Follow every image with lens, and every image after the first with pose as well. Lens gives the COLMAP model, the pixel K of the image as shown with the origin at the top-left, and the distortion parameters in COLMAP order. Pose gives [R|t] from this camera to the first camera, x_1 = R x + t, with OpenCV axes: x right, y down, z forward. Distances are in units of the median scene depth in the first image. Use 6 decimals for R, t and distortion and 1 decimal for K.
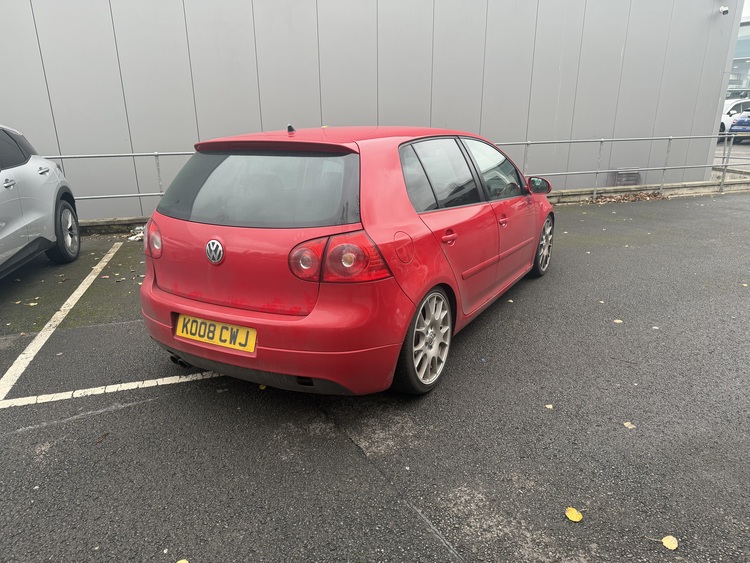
lens RADIAL K [[523.4, 0, 375.0], [0, 523.4, 281.5], [0, 0, 1]] dist [0.003682, -0.029046]
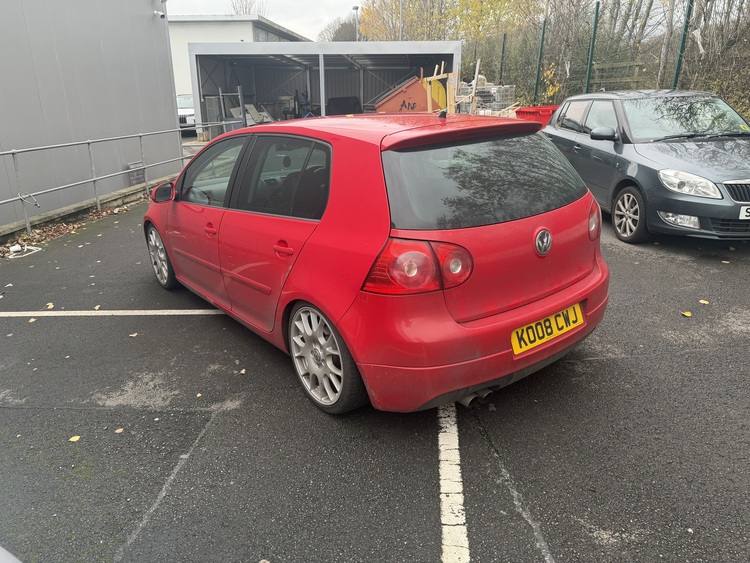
lens RADIAL K [[523.4, 0, 375.0], [0, 523.4, 281.5], [0, 0, 1]] dist [0.003682, -0.029046]
pose [[0.385826, -0.284186, 0.877711, -1.223226], [0.281034, 0.942363, 0.181582, -0.239257], [-0.878726, 0.176607, 0.443454, 0.825075]]
